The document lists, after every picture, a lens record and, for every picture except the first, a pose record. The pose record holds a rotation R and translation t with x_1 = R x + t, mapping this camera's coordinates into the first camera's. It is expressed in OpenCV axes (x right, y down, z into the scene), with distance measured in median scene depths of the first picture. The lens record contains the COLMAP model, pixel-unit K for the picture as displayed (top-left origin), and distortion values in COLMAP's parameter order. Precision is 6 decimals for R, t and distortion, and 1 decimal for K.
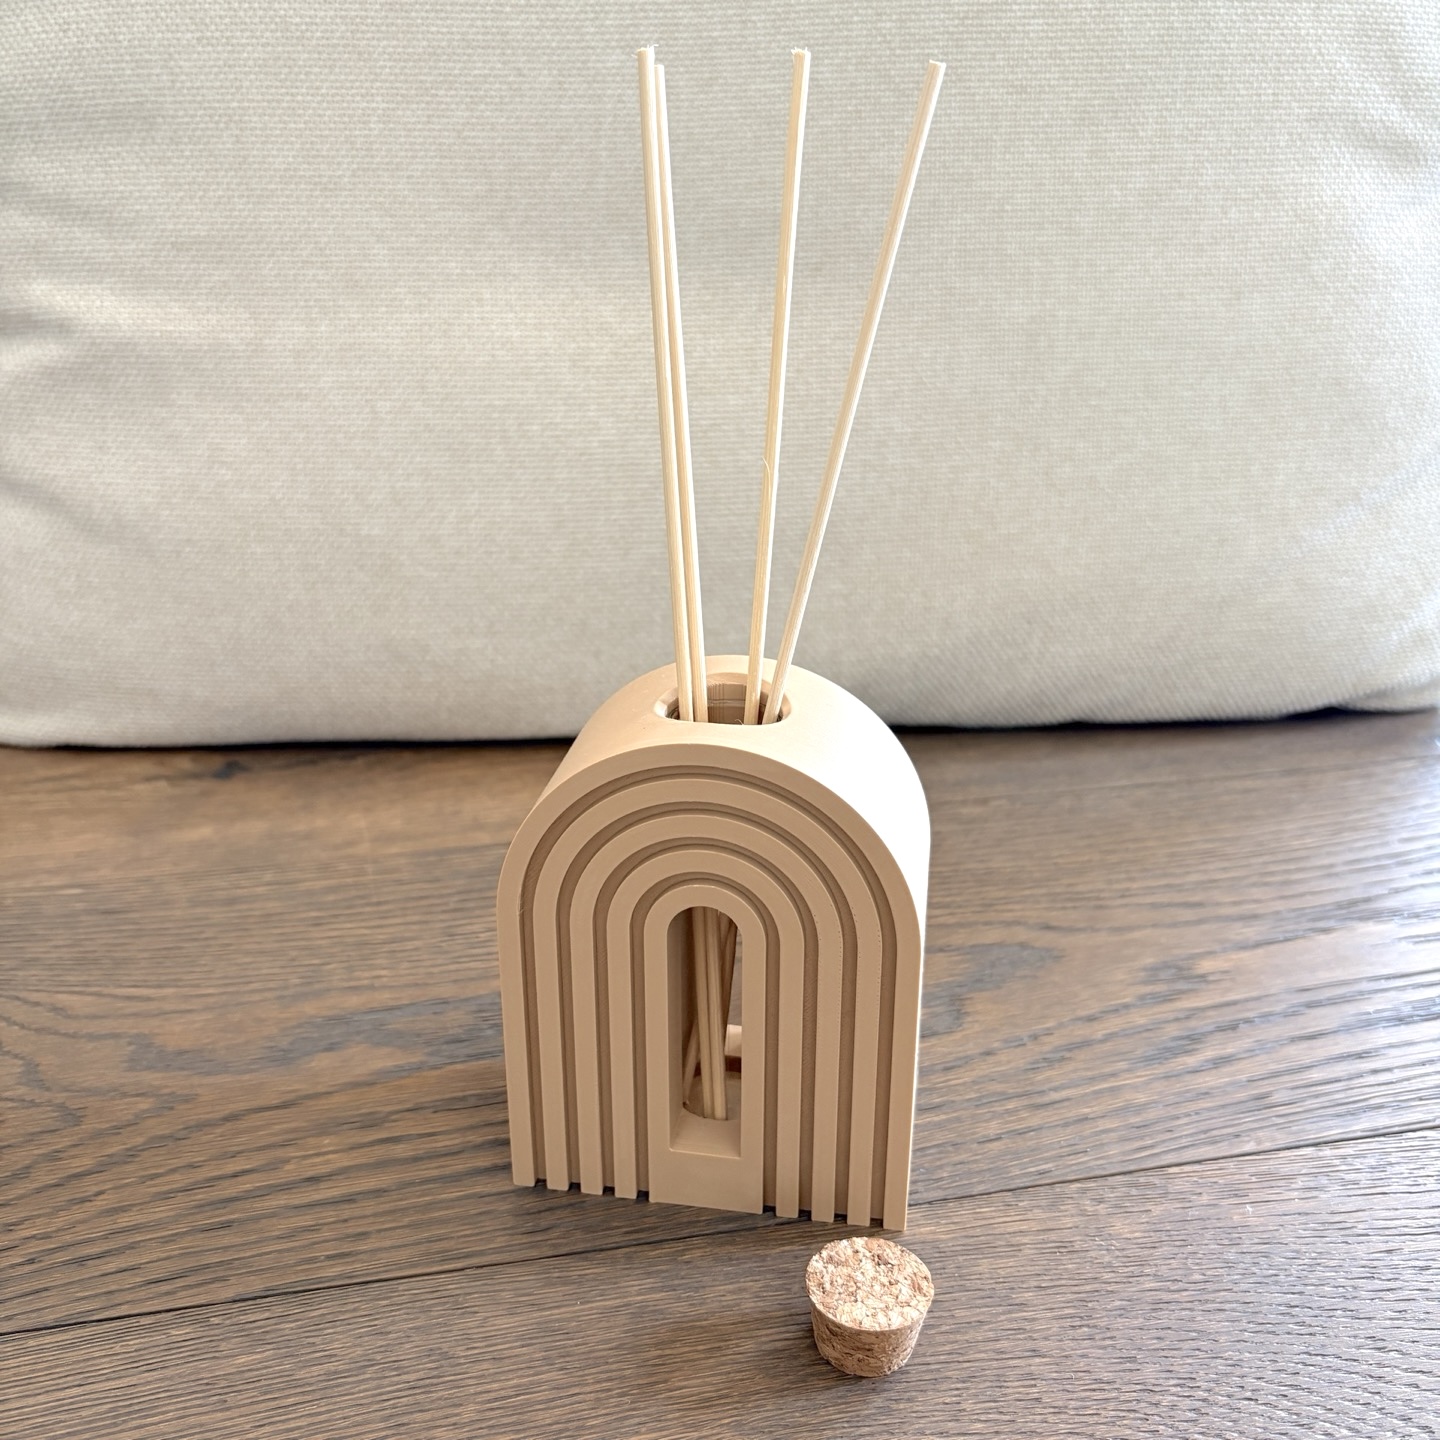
lens RADIAL K [[1504.1, 0, 715.9], [0, 1504.1, 733.8], [0, 0, 1]] dist [-0.066216, 0.137094]
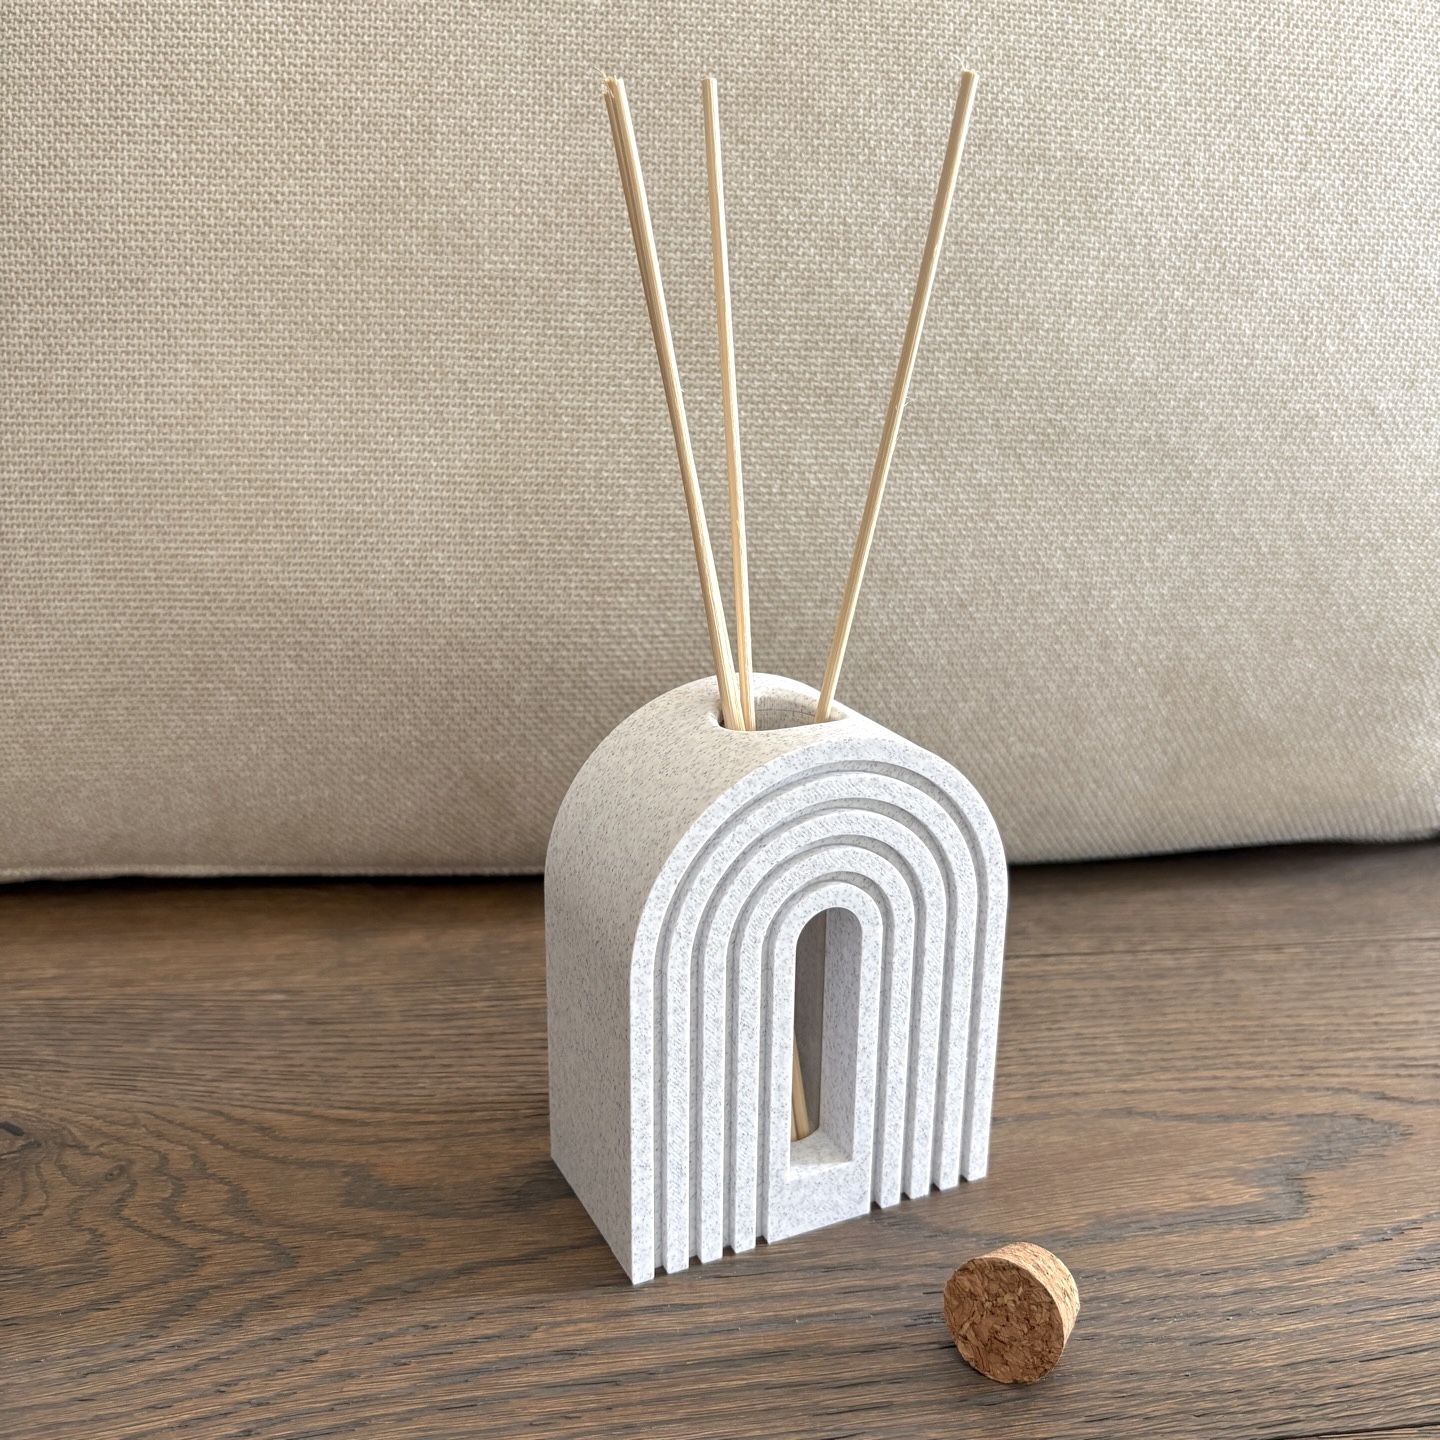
lens RADIAL K [[1504.1, 0, 715.9], [0, 1504.1, 733.8], [0, 0, 1]] dist [-0.066216, 0.137094]
pose [[0.996330, 0.037919, -0.076733, -0.109829], [-0.044749, 0.994996, -0.089336, 0.016611], [0.072961, 0.092442, 0.993041, 0.107721]]
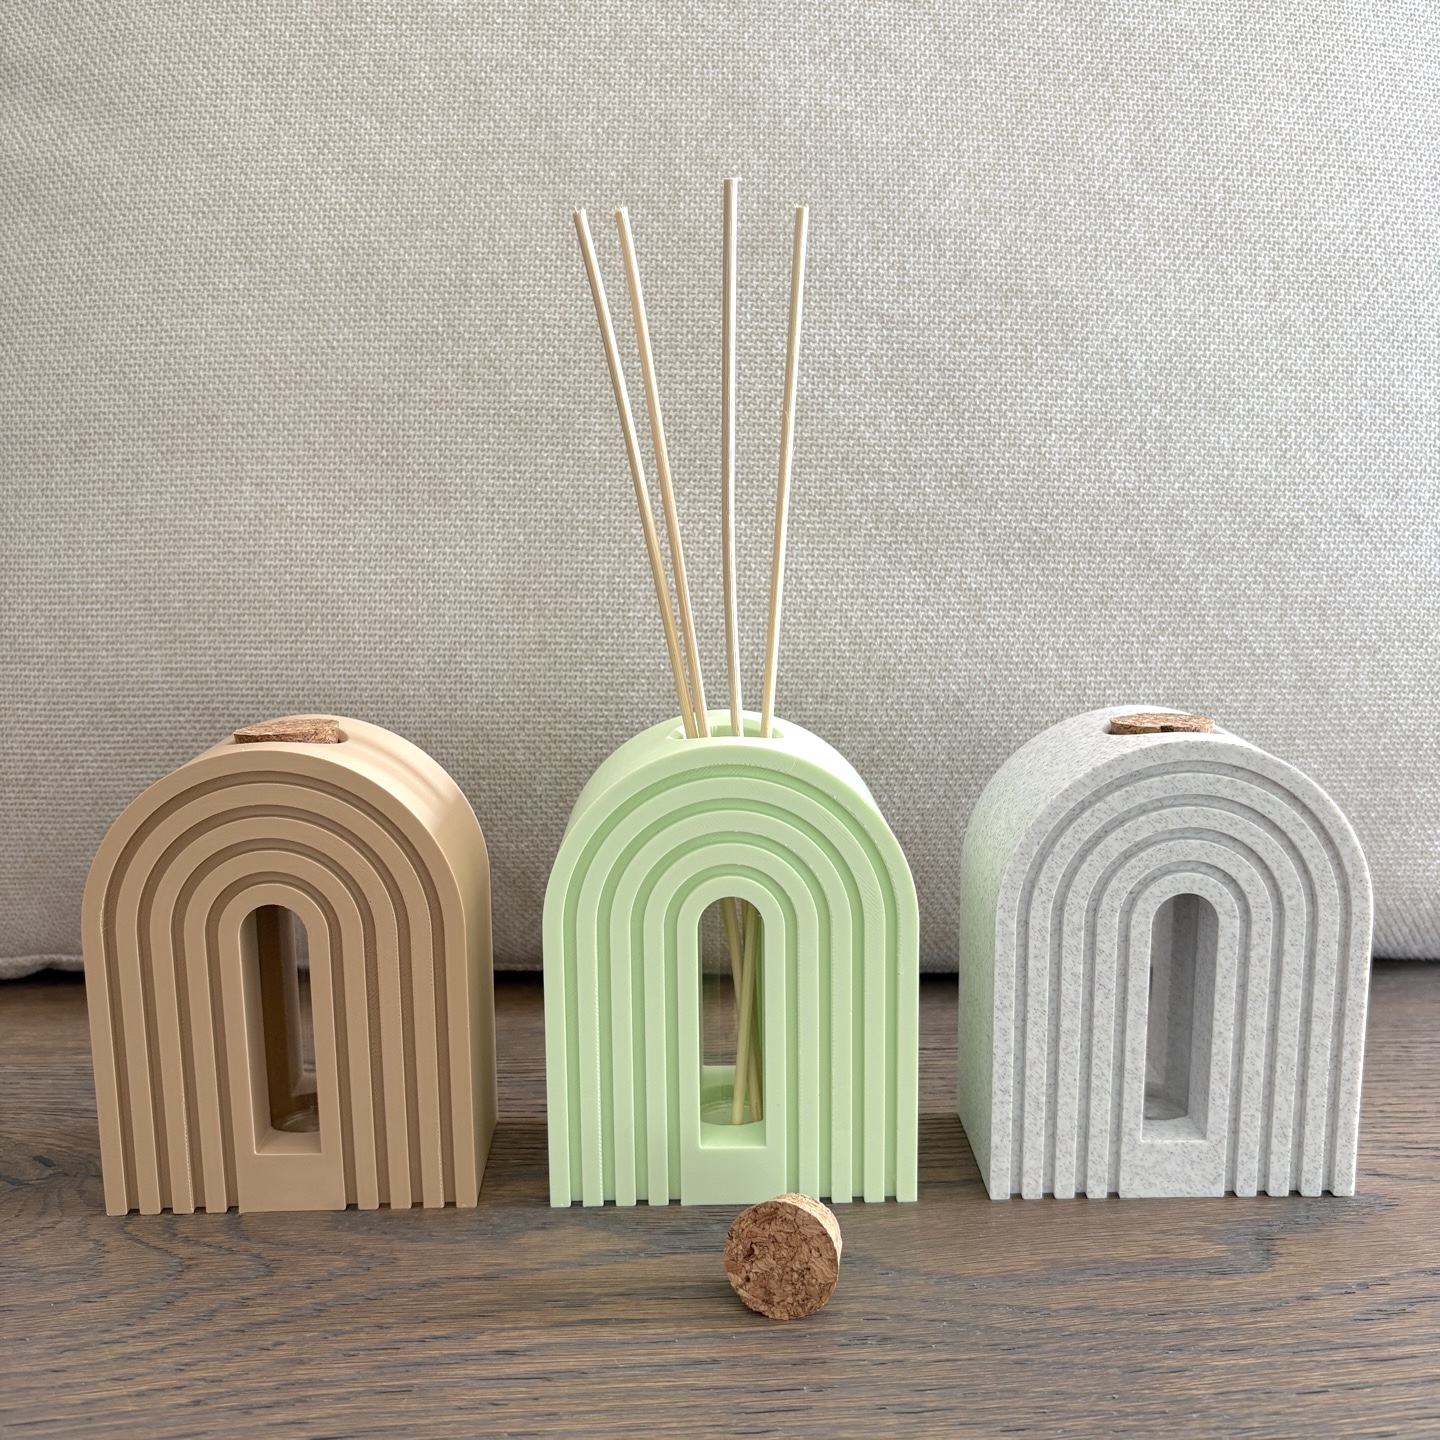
lens RADIAL K [[1494.7, 0, 711.4], [0, 1494.7, 728.1], [0, 0, 1]] dist [-0.025593, 0.039147]
pose [[0.982579, 0.020495, -0.184712, 0.003907], [-0.064100, 0.970285, -0.233319, 0.113179], [0.174442, 0.241094, 0.954696, 0.074164]]
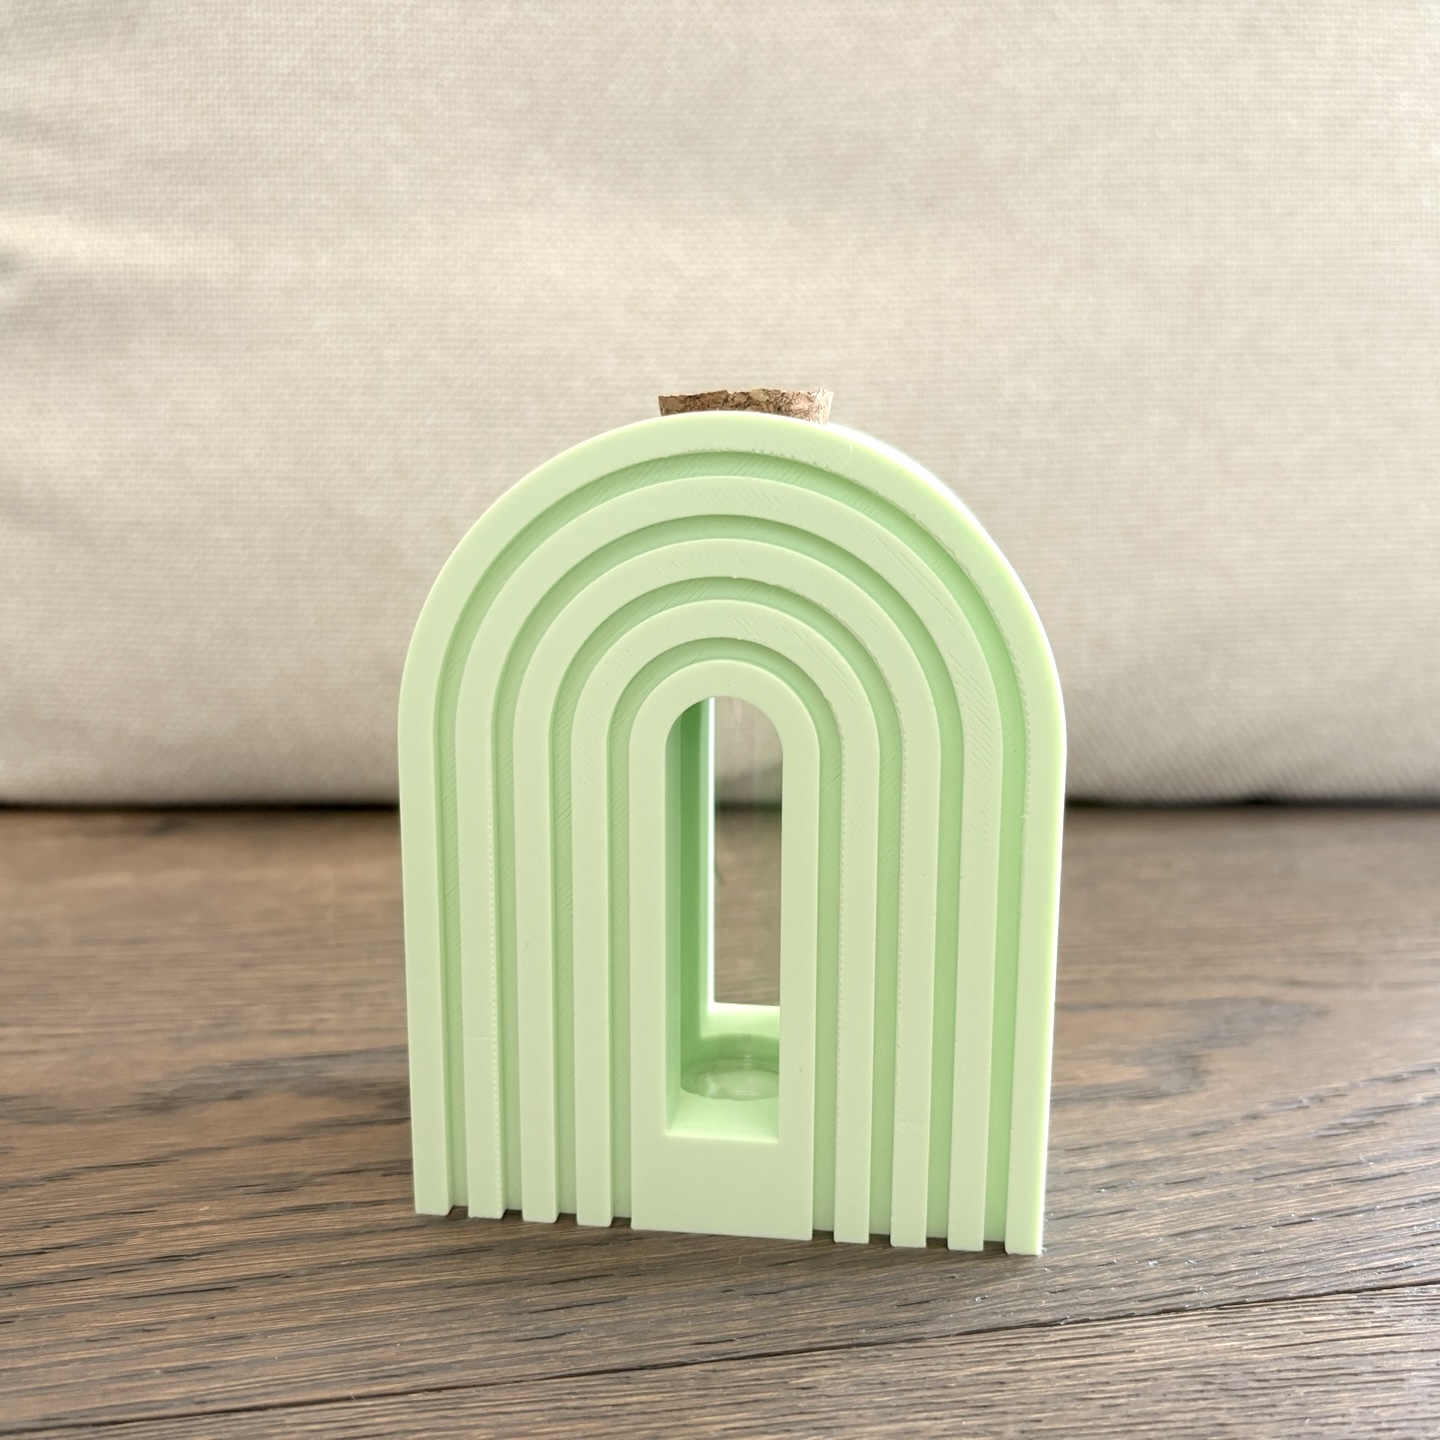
lens RADIAL K [[1530.1, 0, 726.3], [0, 1530.1, 727.5], [0, 0, 1]] dist [-0.073951, 0.134917]
pose [[0.999806, 0.008469, -0.017804, -0.032017], [-0.012102, 0.976528, -0.215052, 0.180457], [0.015565, 0.215226, 0.976440, 0.303136]]
